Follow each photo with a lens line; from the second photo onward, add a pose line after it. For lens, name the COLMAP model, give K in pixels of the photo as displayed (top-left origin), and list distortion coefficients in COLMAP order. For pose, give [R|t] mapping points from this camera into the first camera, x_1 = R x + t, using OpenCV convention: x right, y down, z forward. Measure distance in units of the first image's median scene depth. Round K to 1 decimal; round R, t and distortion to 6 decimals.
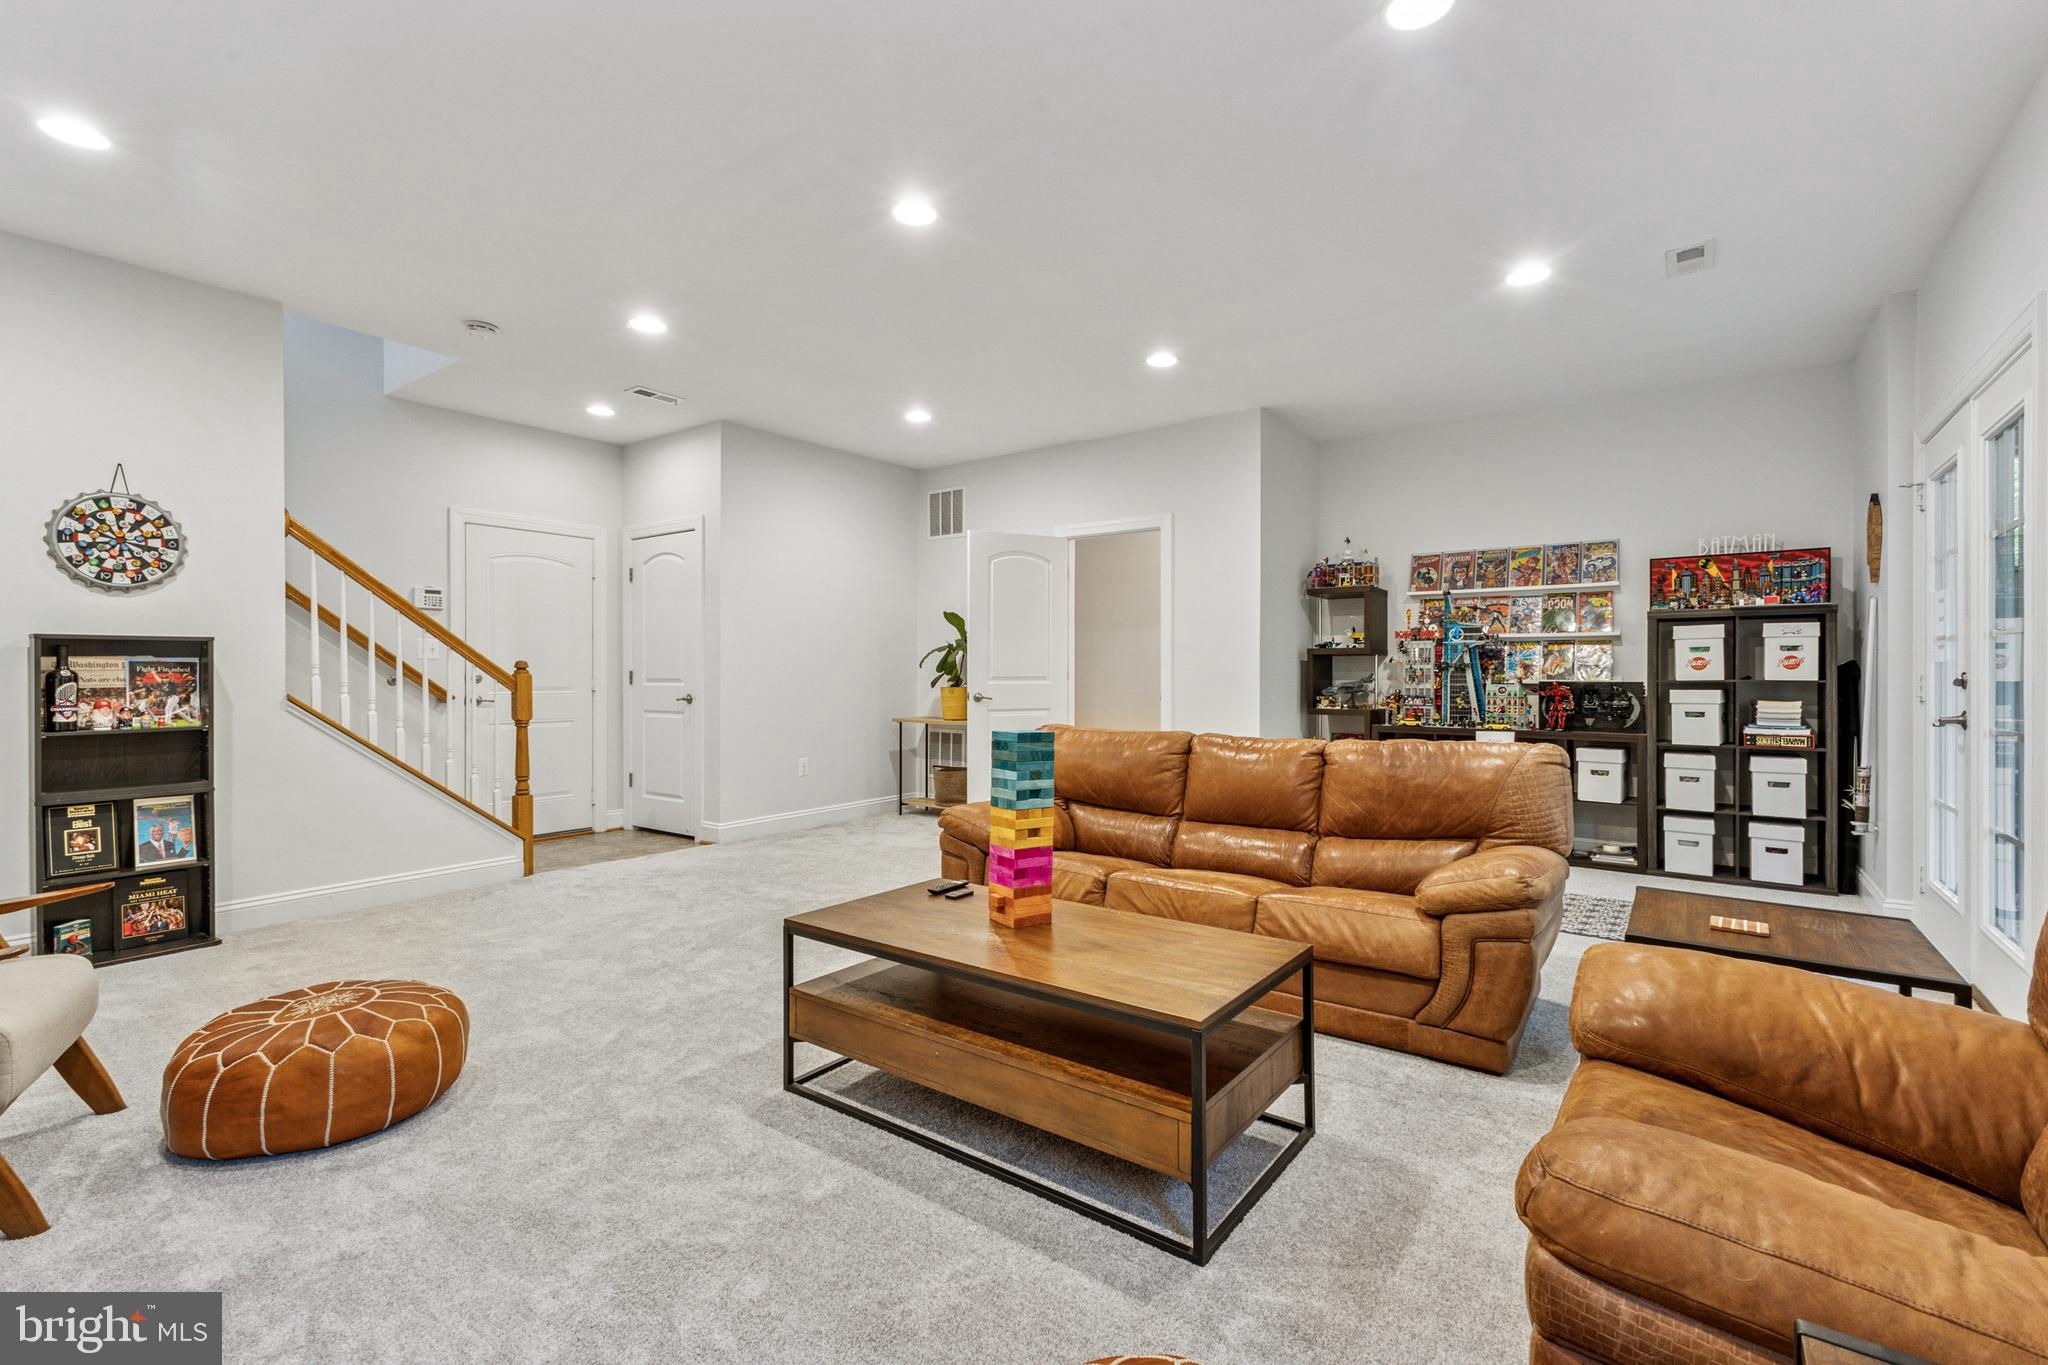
lens RADIAL K [[889.7, 0, 1026.8], [0, 889.7, 678.7], [0, 0, 1]] dist [0.012287, -0.004797]
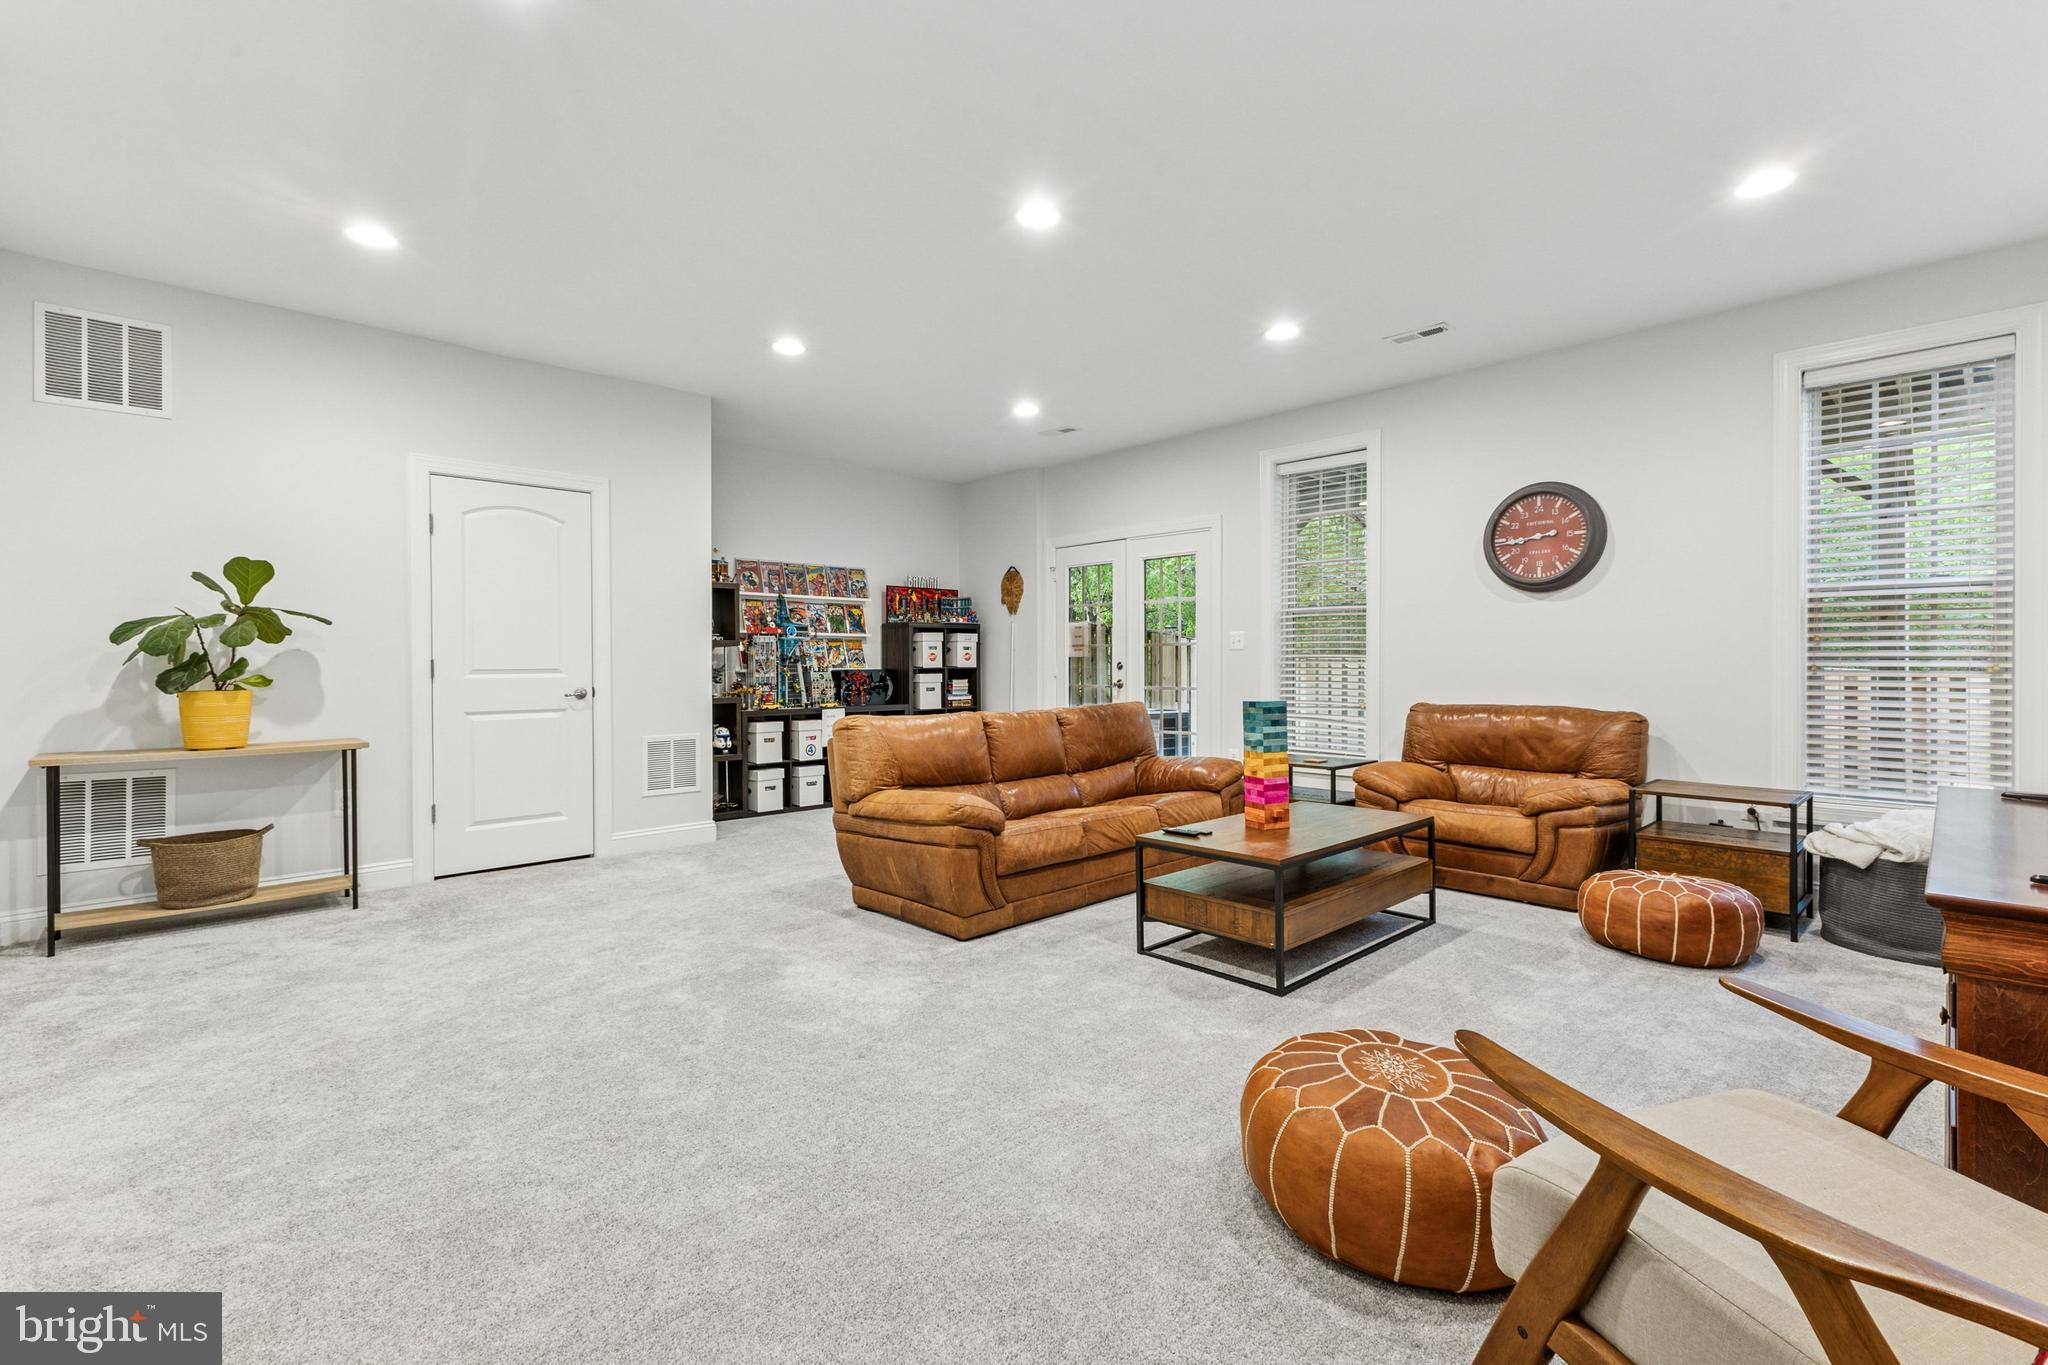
lens RADIAL K [[889.7, 0, 1026.8], [0, 889.7, 678.7], [0, 0, 1]] dist [0.012287, -0.004797]
pose [[0.183414, -0.015208, 0.982918, -0.674586], [0.014251, 0.999816, 0.012810, 0.003128], [-0.982932, 0.011658, 0.183597, 0.494866]]
